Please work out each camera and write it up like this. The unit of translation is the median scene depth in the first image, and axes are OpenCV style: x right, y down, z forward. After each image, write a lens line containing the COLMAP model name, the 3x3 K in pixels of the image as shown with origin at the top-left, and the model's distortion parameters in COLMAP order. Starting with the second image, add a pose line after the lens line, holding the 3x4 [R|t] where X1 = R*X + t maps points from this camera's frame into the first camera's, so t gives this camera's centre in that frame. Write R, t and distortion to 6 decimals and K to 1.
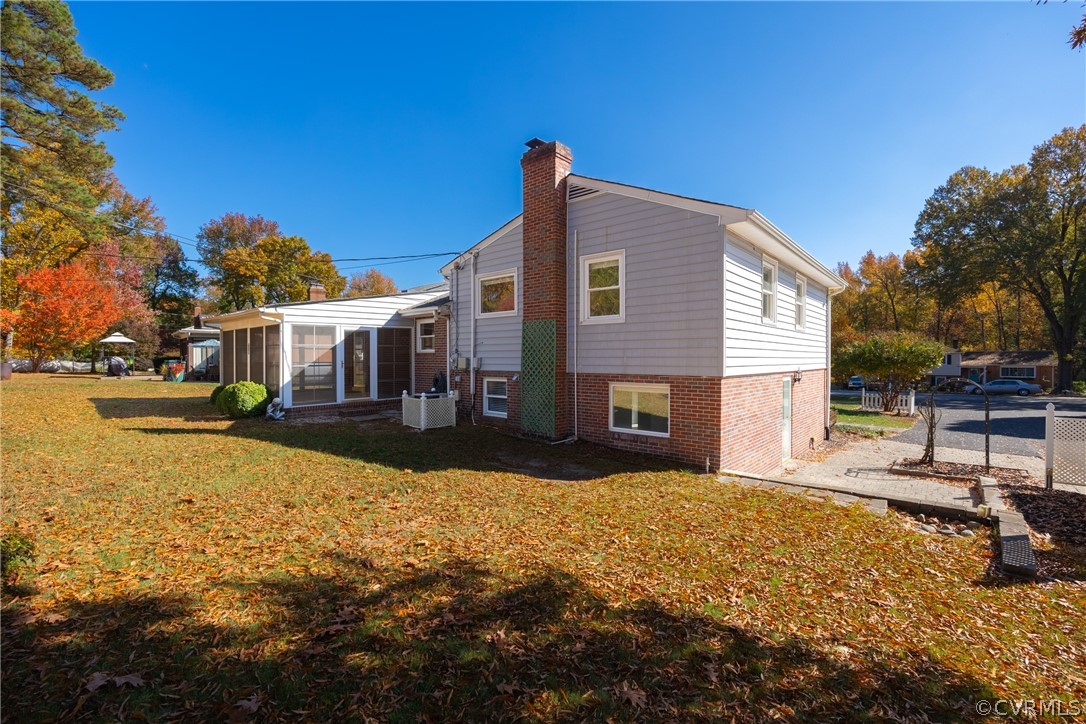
lens RADIAL K [[461.8, 0, 544.3], [0, 461.8, 365.3], [0, 0, 1]] dist [-0.009141, -0.000149]
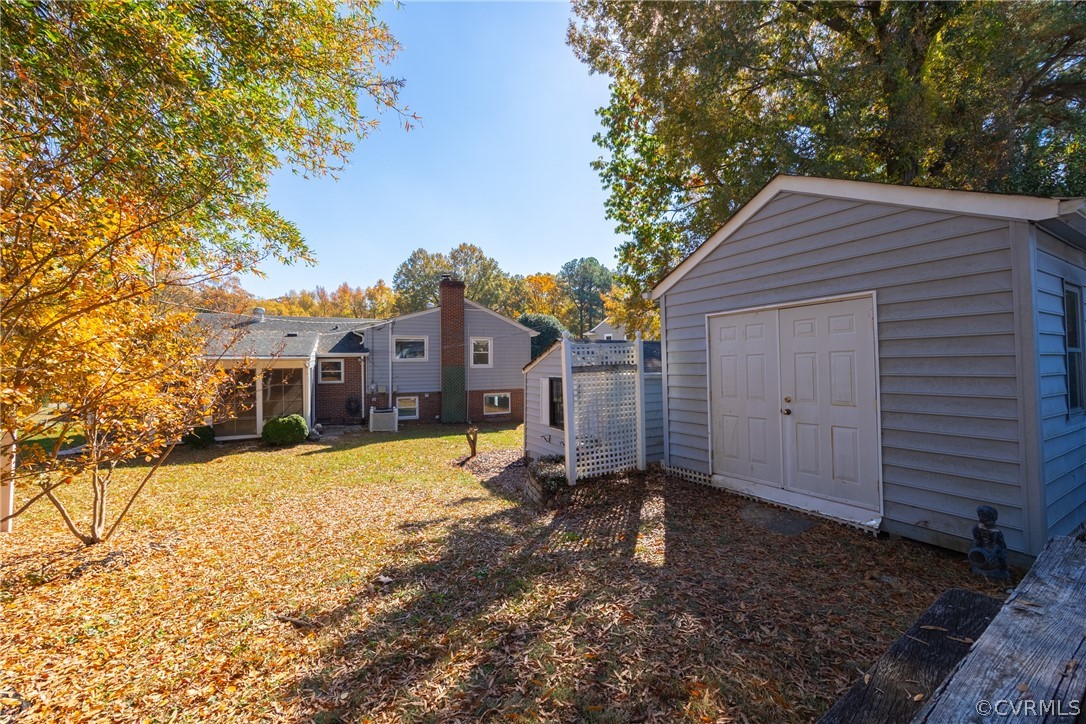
lens RADIAL K [[433.7, 0, 544.4], [0, 433.7, 362.2], [0, 0, 1]] dist [-0.001613, 0.000291]
pose [[0.417838, -0.006308, 0.908499, -0.706647], [0.020298, 0.999791, -0.002394, -0.045124], [-0.908295, 0.019441, 0.417879, -0.069837]]
